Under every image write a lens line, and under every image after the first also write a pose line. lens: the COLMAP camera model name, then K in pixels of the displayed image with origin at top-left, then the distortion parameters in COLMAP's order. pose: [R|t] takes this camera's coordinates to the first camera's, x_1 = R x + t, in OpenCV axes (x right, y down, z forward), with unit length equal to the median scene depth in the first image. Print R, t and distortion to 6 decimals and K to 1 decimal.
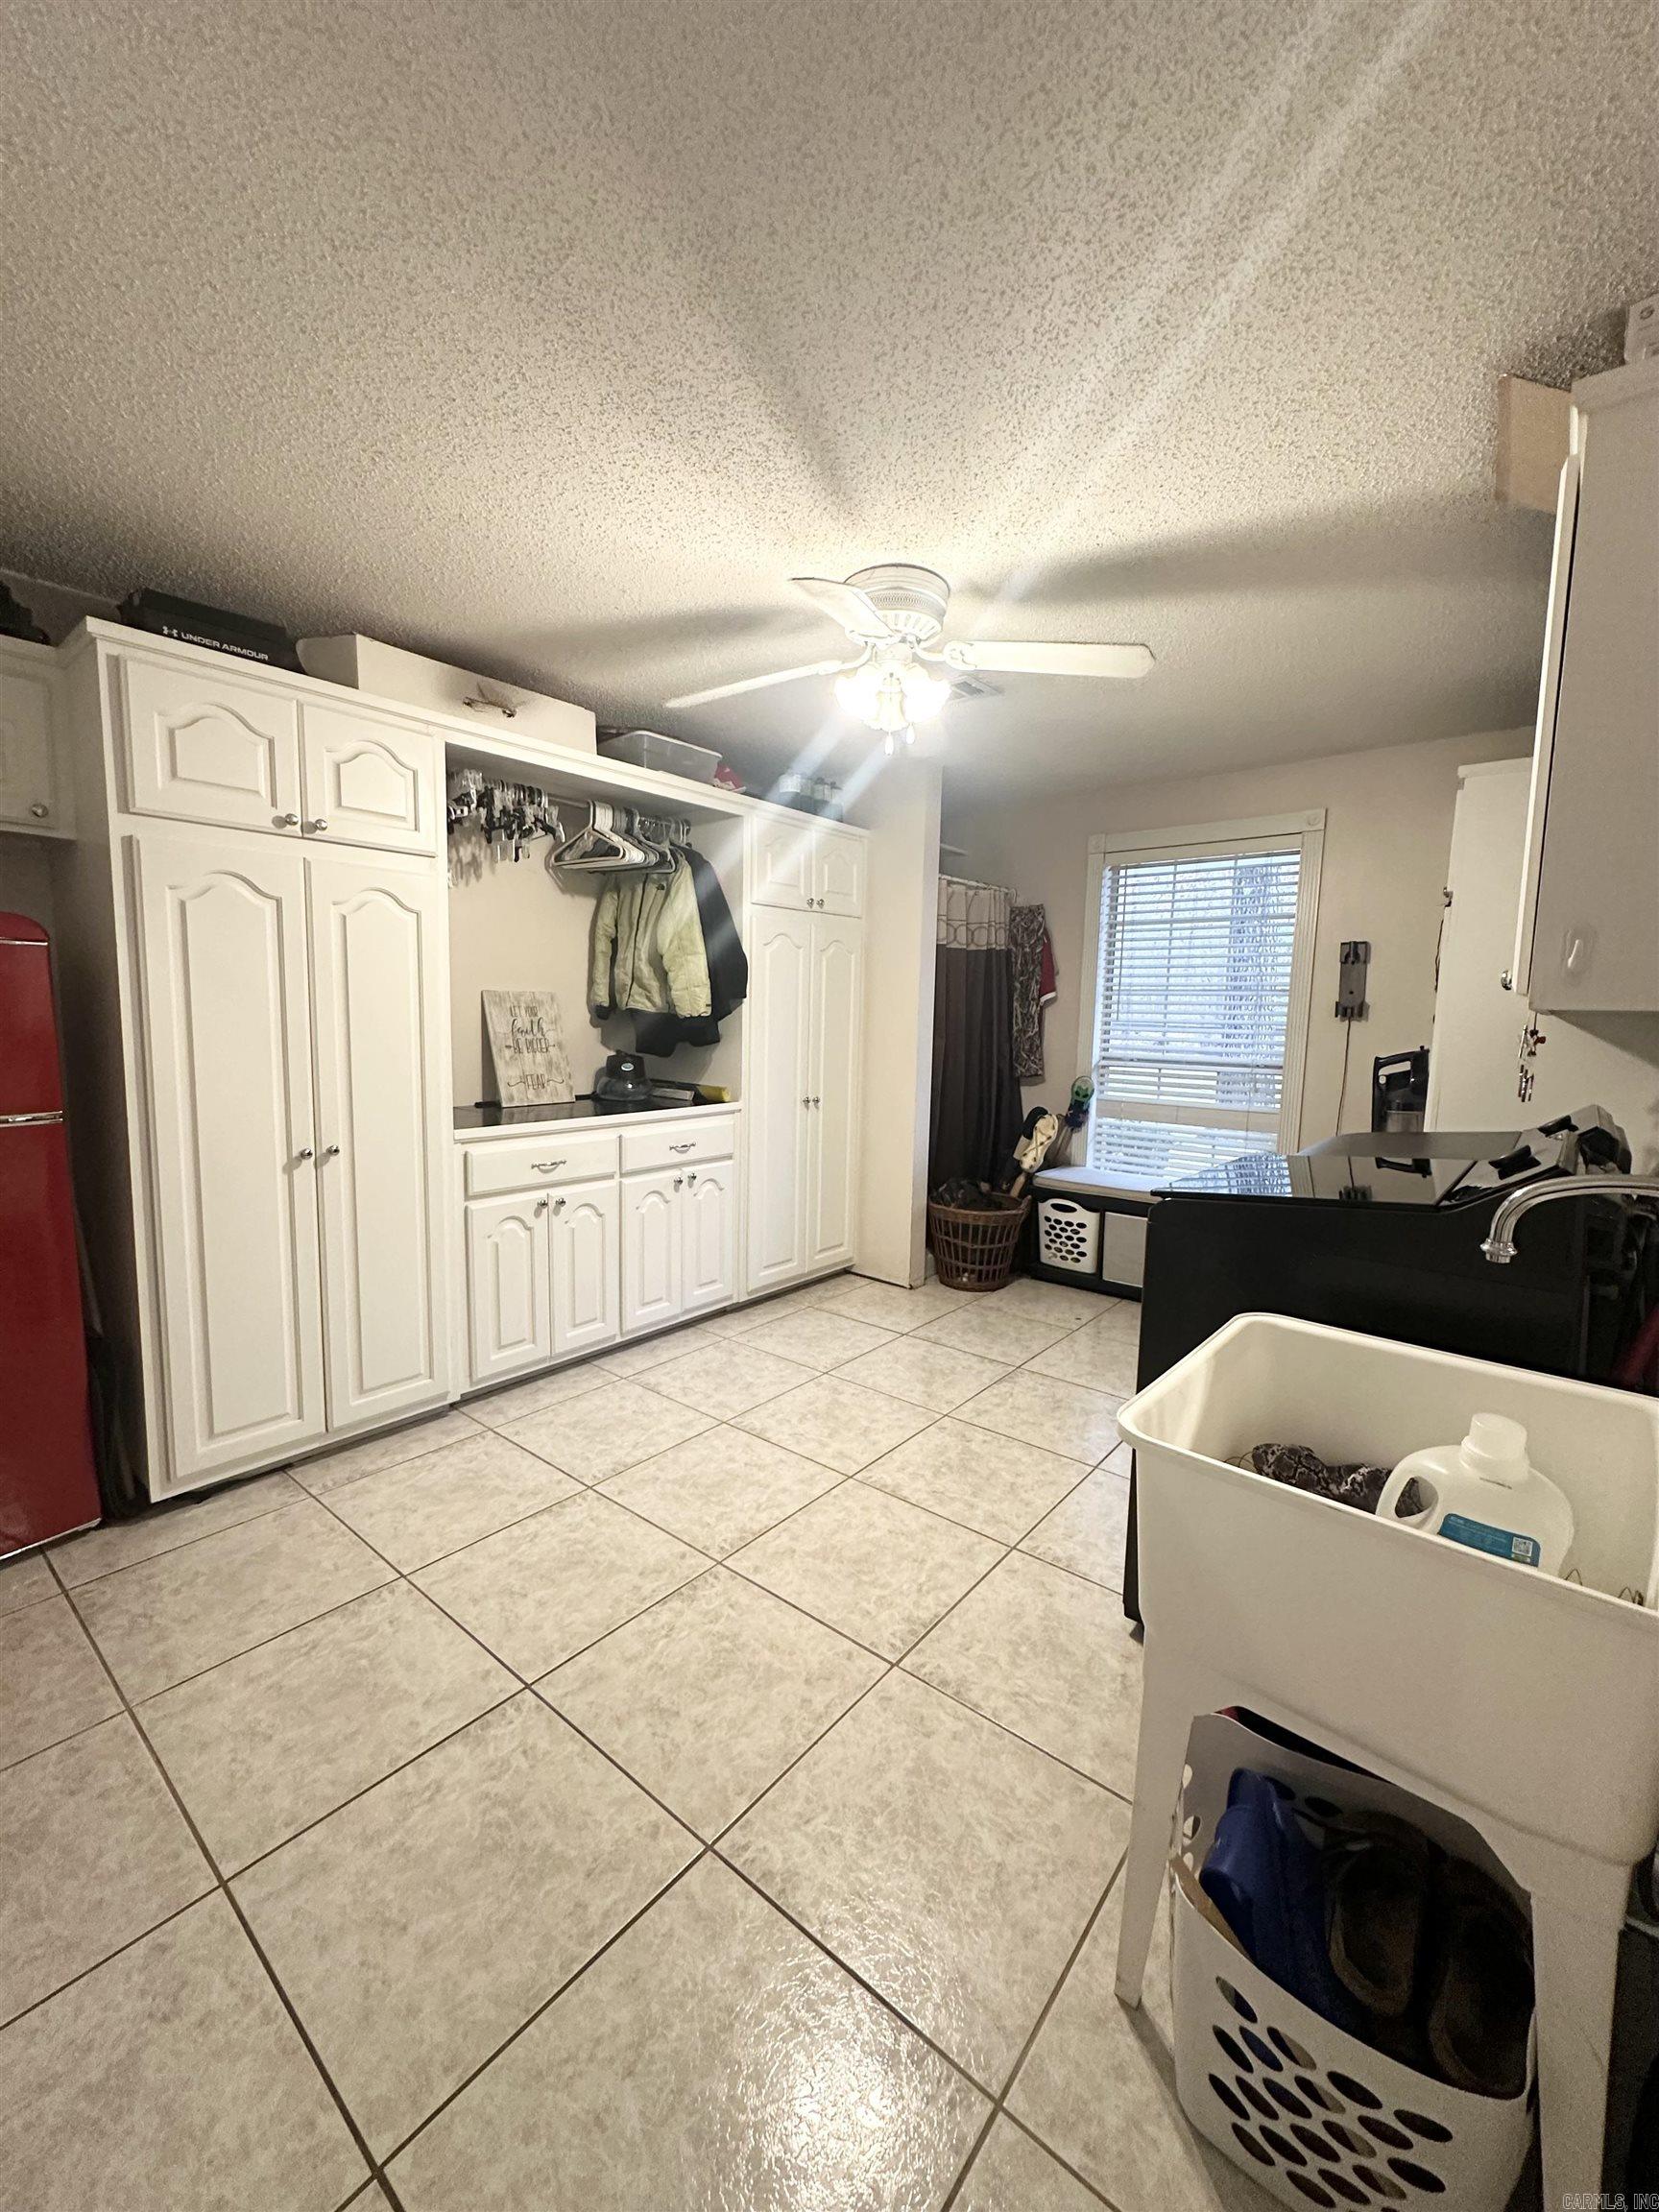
lens RADIAL K [[882.5, 0, 833.8], [0, 882.5, 1104.2], [0, 0, 1]] dist [-0.003100, 0.000565]
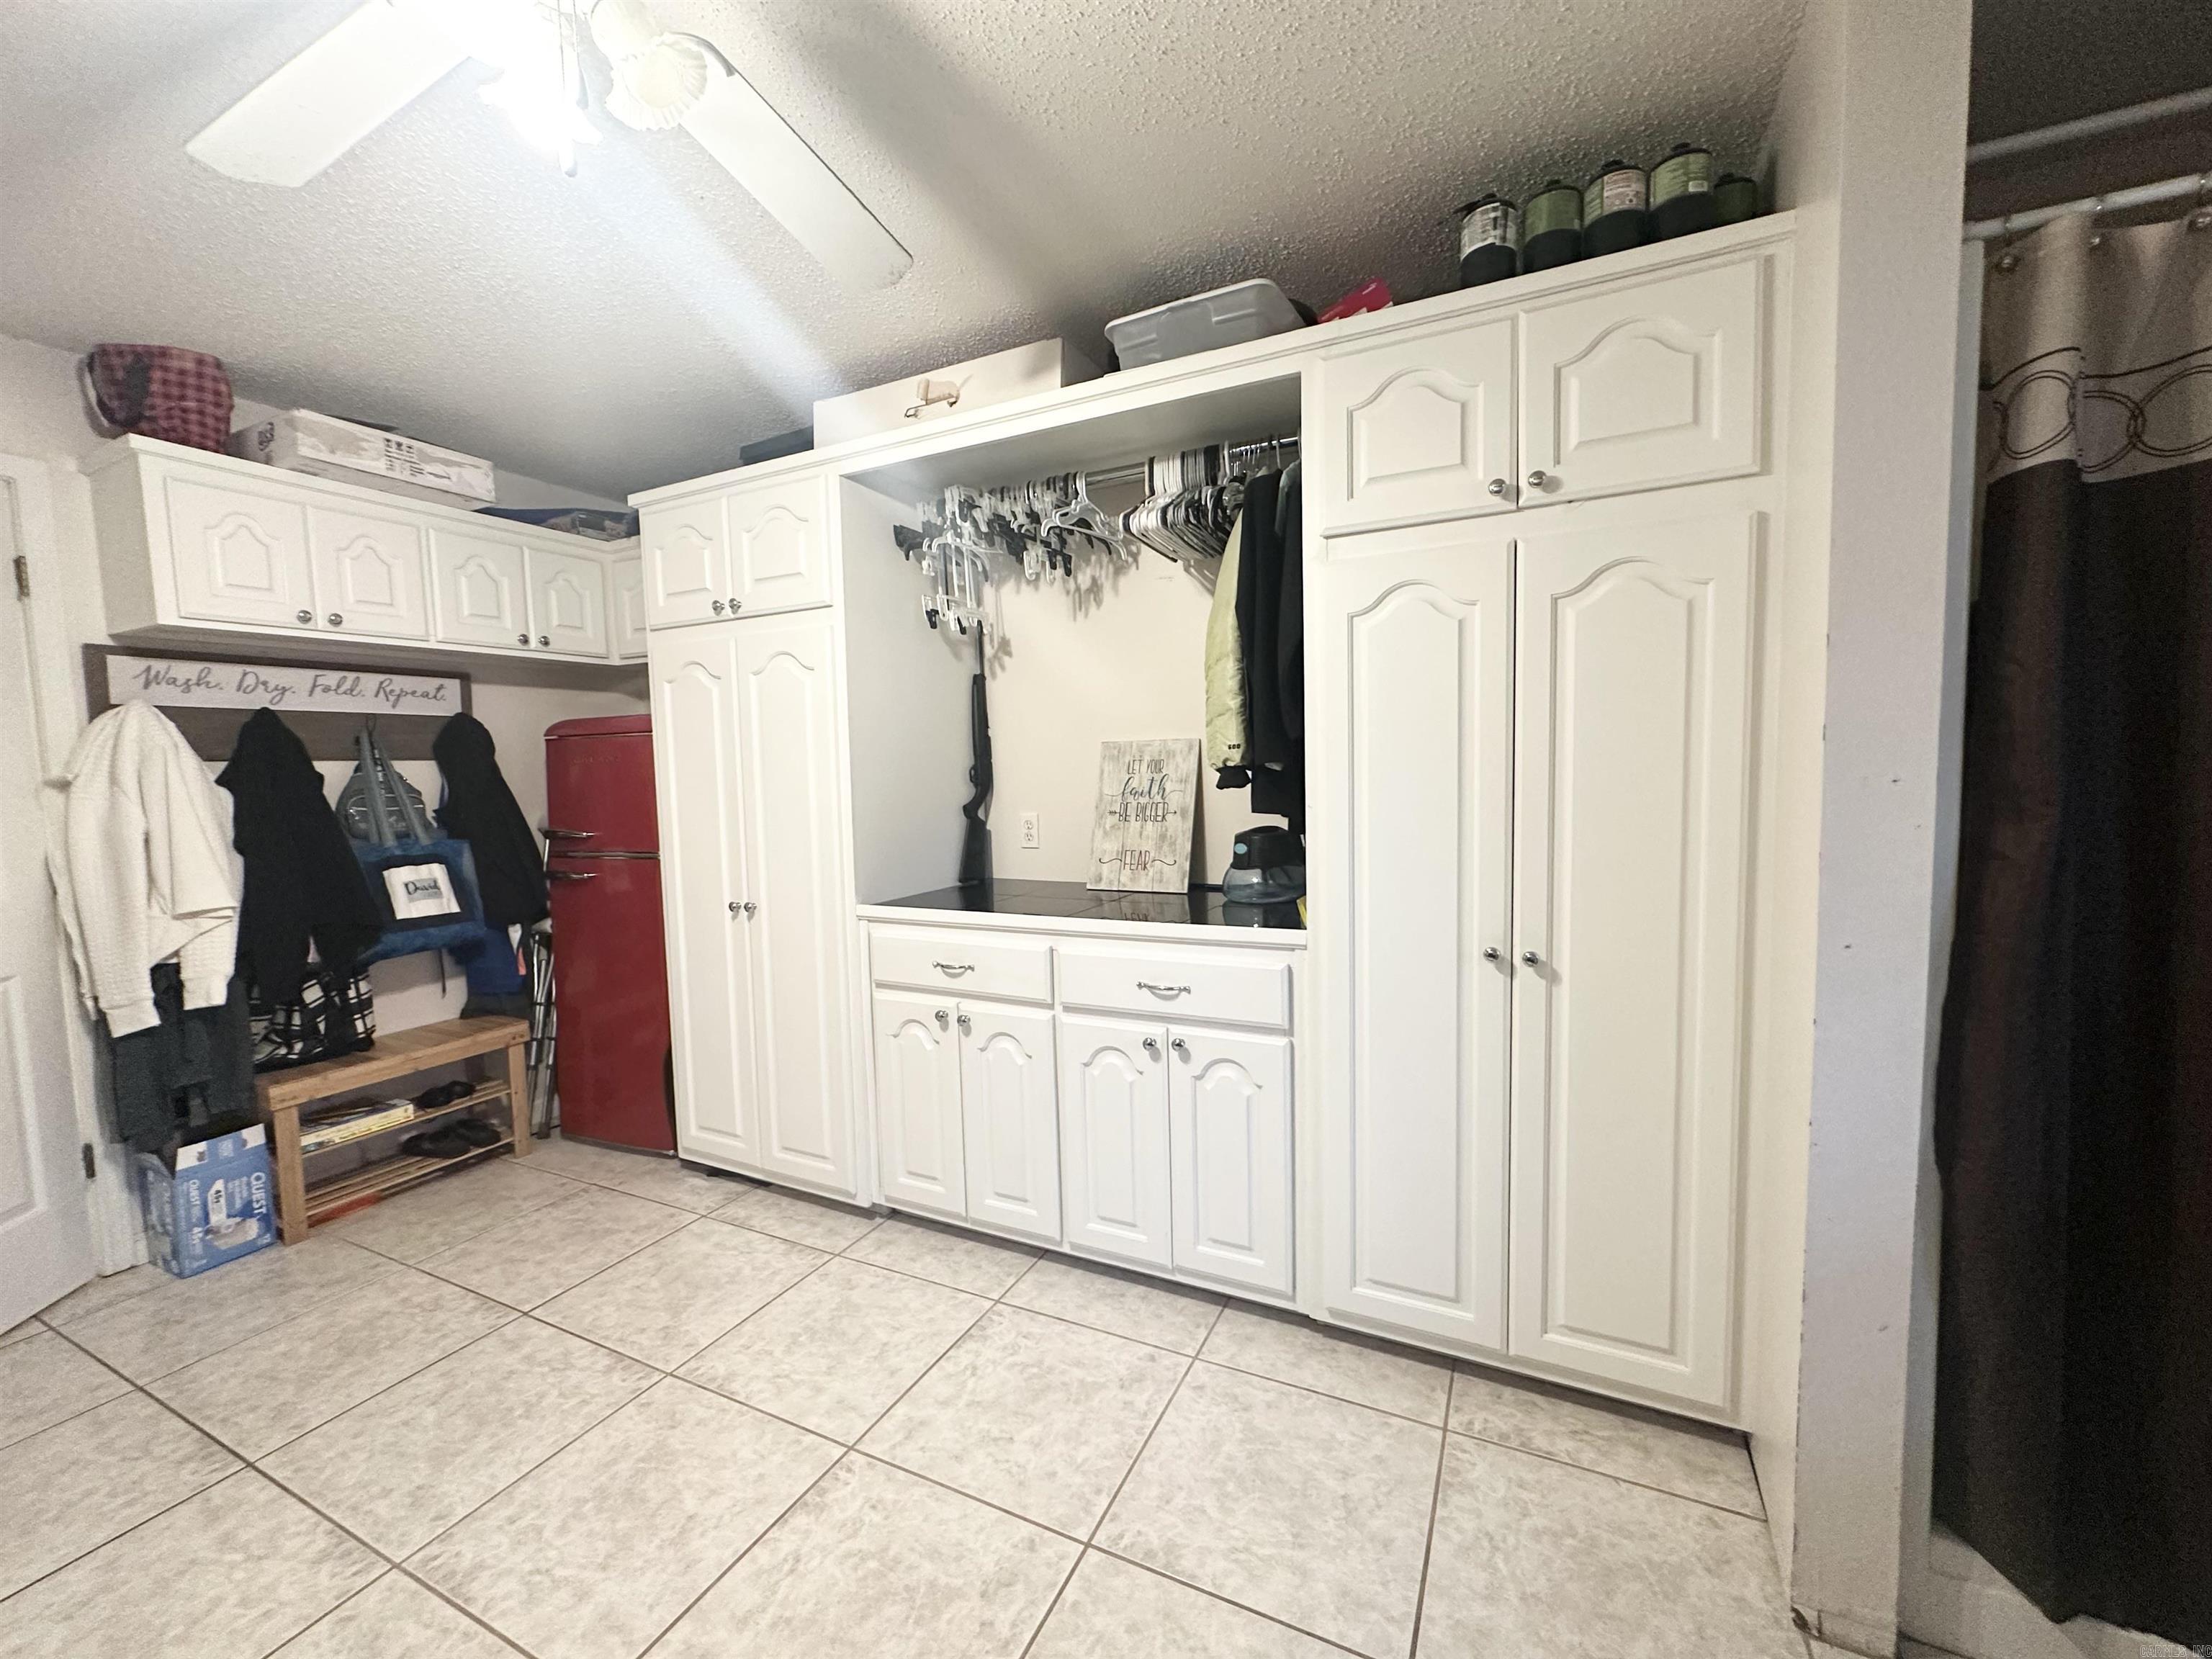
lens RADIAL K [[882.5, 0, 1100.3], [0, 882.5, 828.6], [0, 0, 1]] dist [-0.003100, 0.000565]
pose [[0.222113, 0.042879, -0.974078, 0.401739], [-0.074773, 0.996840, 0.026831, -0.073493], [0.972150, 0.066875, 0.224617, 0.841490]]
